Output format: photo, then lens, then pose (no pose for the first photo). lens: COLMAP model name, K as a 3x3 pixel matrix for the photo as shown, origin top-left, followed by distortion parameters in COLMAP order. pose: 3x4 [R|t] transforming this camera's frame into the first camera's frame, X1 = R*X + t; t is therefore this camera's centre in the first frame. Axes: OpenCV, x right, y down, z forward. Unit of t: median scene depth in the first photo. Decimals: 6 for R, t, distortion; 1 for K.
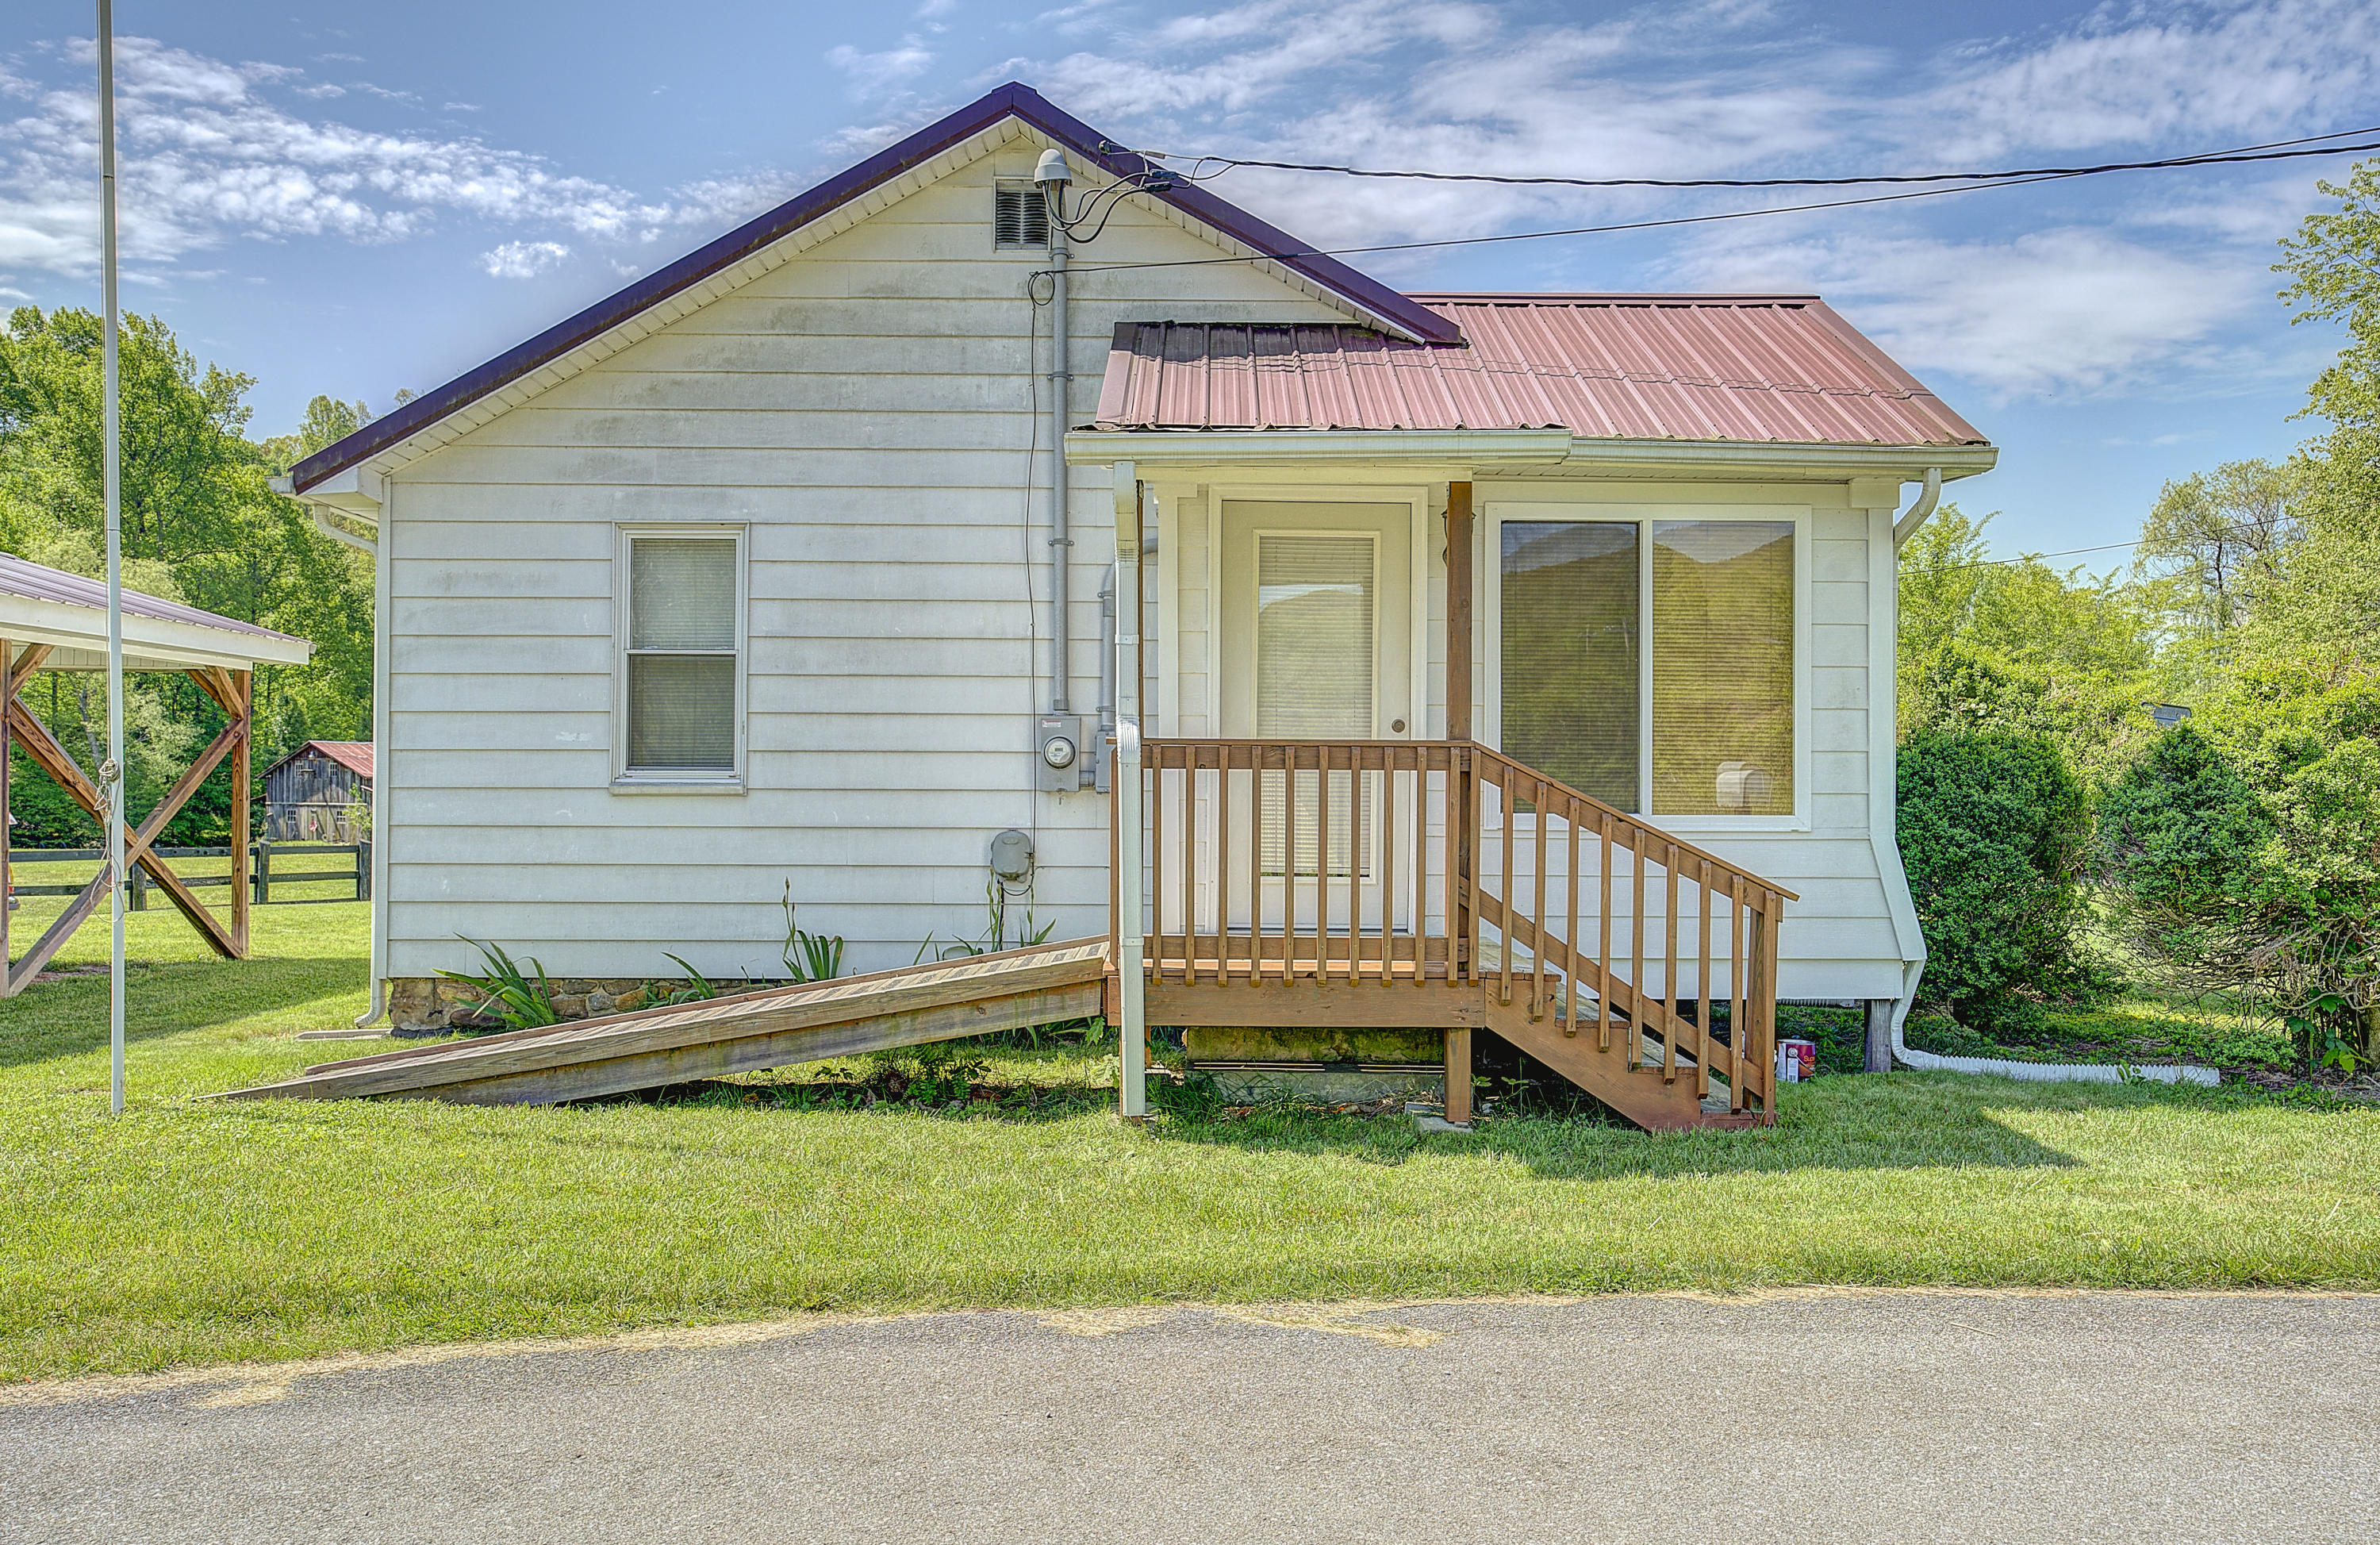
lens RADIAL K [[1952.9, 0, 1255.7], [0, 1952.9, 775.2], [0, 0, 1]] dist [0.009056, 0.012299]
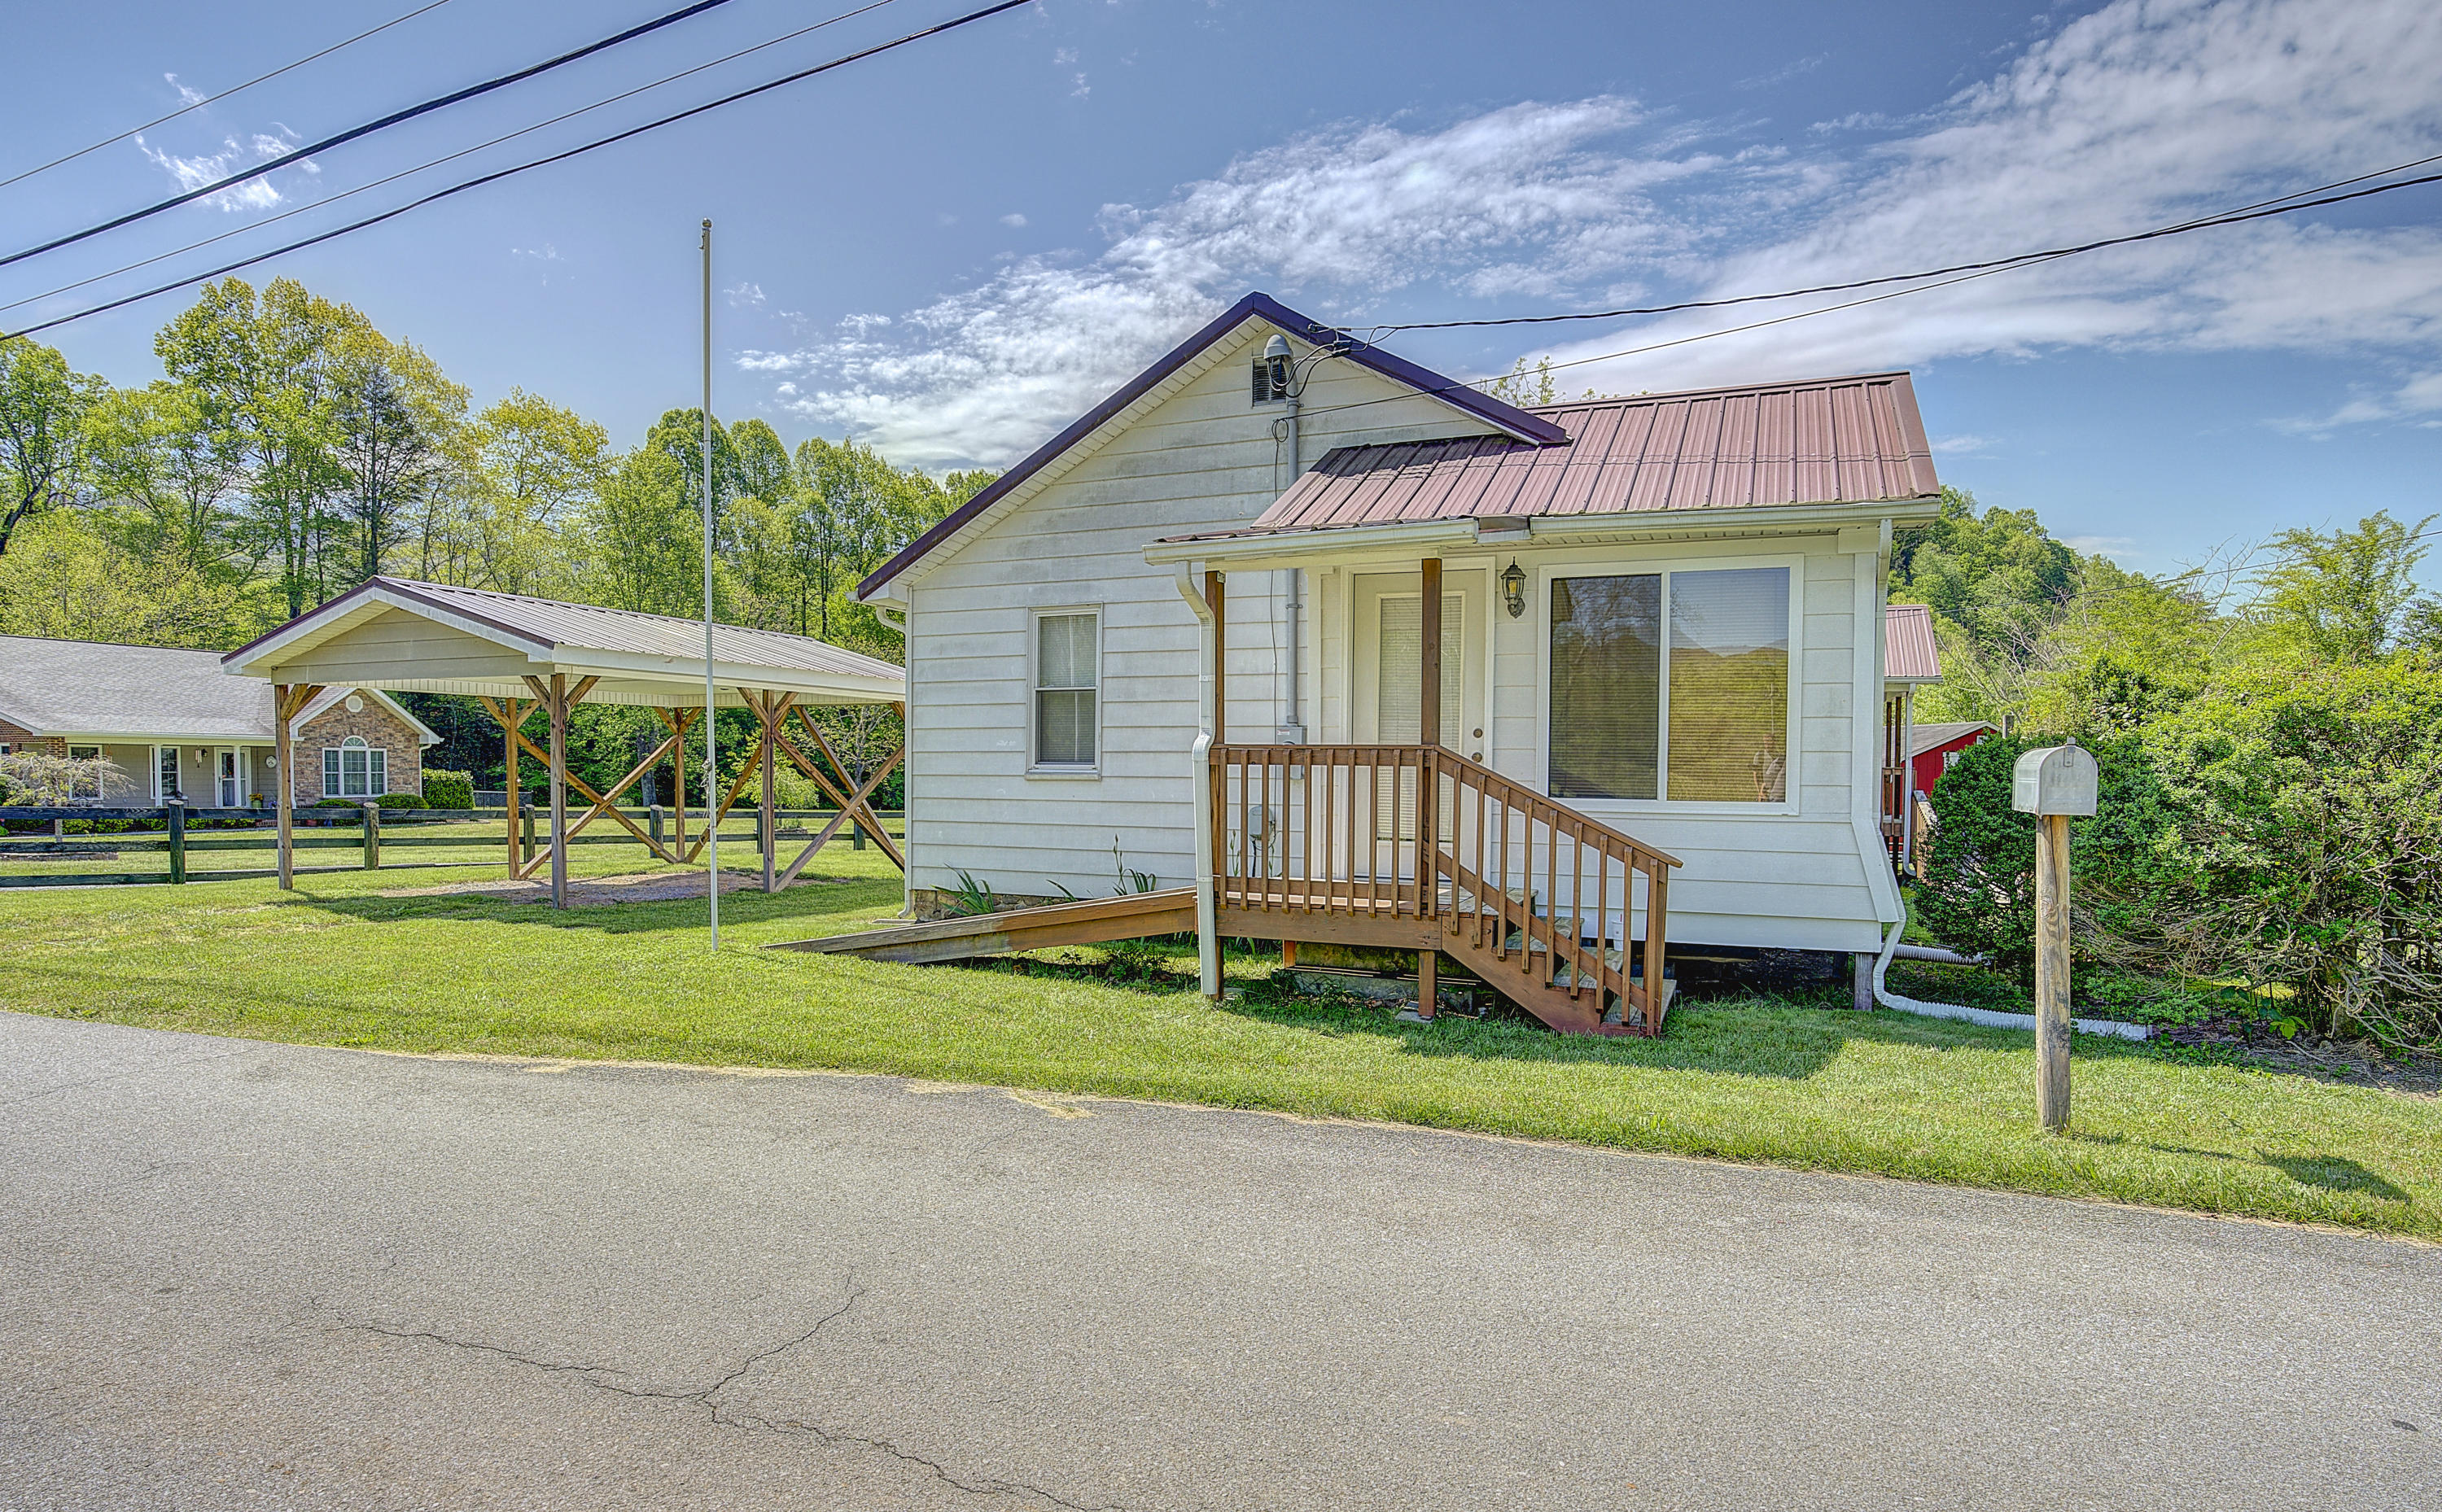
lens RADIAL K [[1467.0, 0, 1113.3], [0, 1467.0, 834.5], [0, 0, 1]] dist [-0.060023, 0.034750]
pose [[0.887277, 0.023131, -0.460657, 0.284848], [-0.001673, 0.998897, 0.046936, -0.001575], [0.461234, -0.040874, 0.886336, -0.023784]]
